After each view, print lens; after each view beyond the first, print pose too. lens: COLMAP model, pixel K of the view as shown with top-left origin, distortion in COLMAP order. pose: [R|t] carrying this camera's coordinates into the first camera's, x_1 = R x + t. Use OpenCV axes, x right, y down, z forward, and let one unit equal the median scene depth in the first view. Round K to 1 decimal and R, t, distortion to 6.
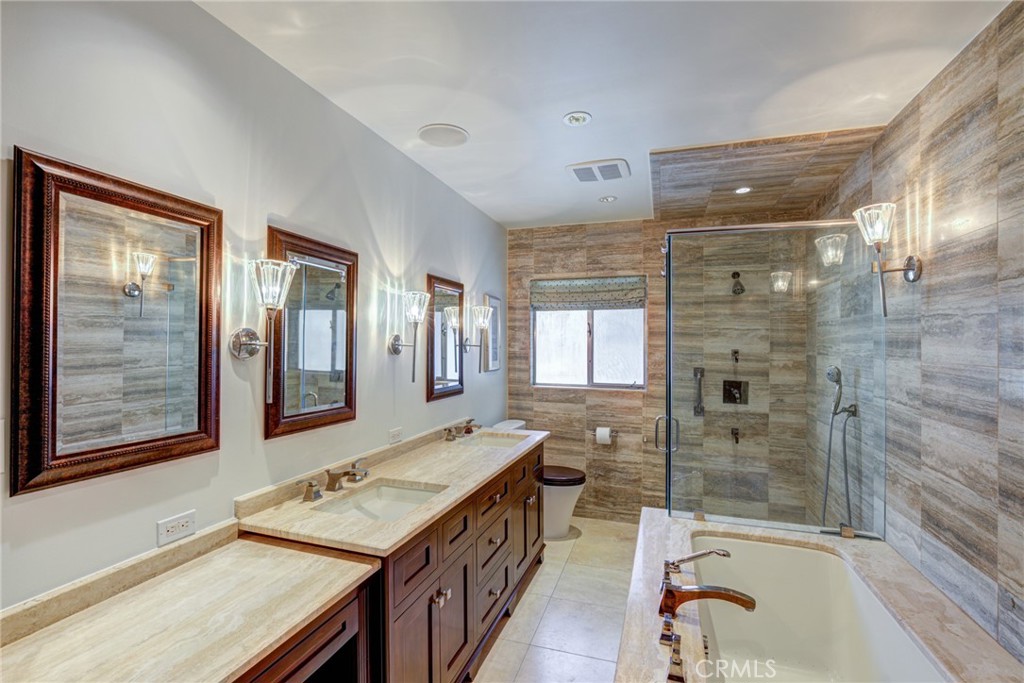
lens RADIAL K [[468.1, 0, 511.0], [0, 468.1, 346.2], [0, 0, 1]] dist [-0.023131, 0.007973]
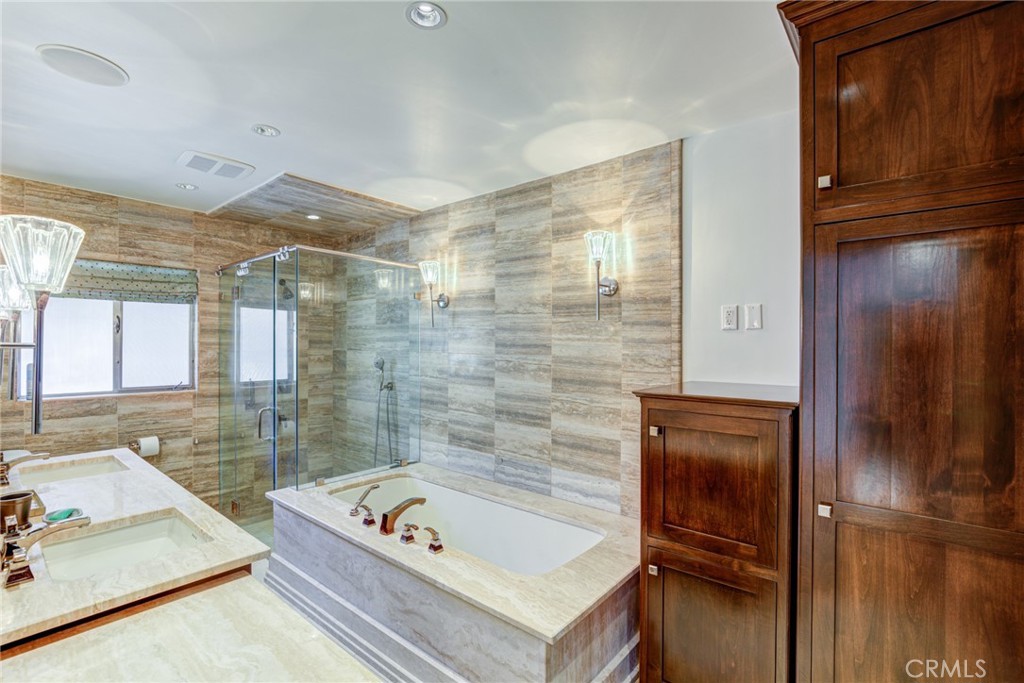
lens RADIAL K [[468.1, 0, 511.0], [0, 468.1, 346.2], [0, 0, 1]] dist [-0.023131, 0.007973]
pose [[0.358071, -0.008172, 0.933659, -0.520781], [-0.000761, 0.999959, 0.009045, -0.006618], [-0.933694, -0.003950, 0.358050, 0.079948]]
